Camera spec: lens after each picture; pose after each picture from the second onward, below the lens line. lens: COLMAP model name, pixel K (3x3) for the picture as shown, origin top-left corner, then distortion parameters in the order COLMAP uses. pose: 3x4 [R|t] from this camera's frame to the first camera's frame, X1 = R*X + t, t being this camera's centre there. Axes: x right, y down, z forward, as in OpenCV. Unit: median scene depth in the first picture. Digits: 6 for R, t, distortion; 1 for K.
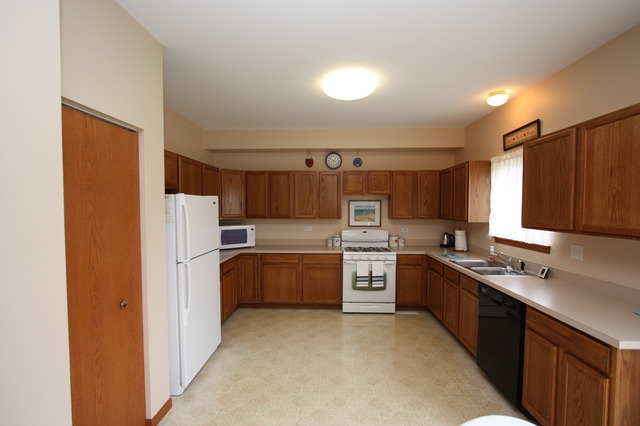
lens RADIAL K [[300.2, 0, 320.0], [0, 300.2, 213.0], [0, 0, 1]] dist [-0.001525, 0.000145]
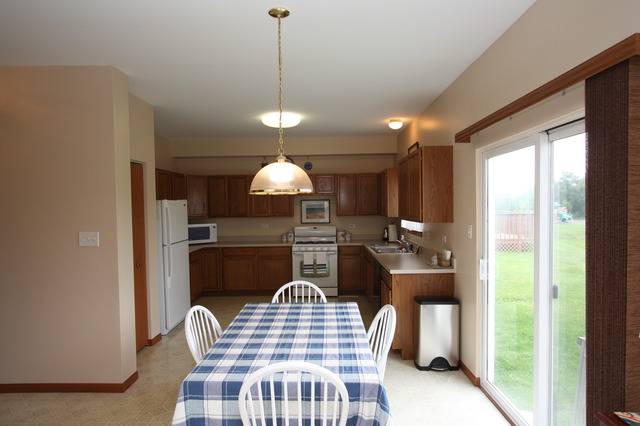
lens RADIAL K [[411.7, 0, 320.0], [0, 411.7, 213.0], [0, 0, 1]] dist [0.002216, 0.000264]
pose [[0.999592, -0.016116, 0.023565, 0.144653], [0.016119, 0.999870, 0.000058, 0.007640], [-0.023563, 0.000322, 0.999722, -0.592950]]
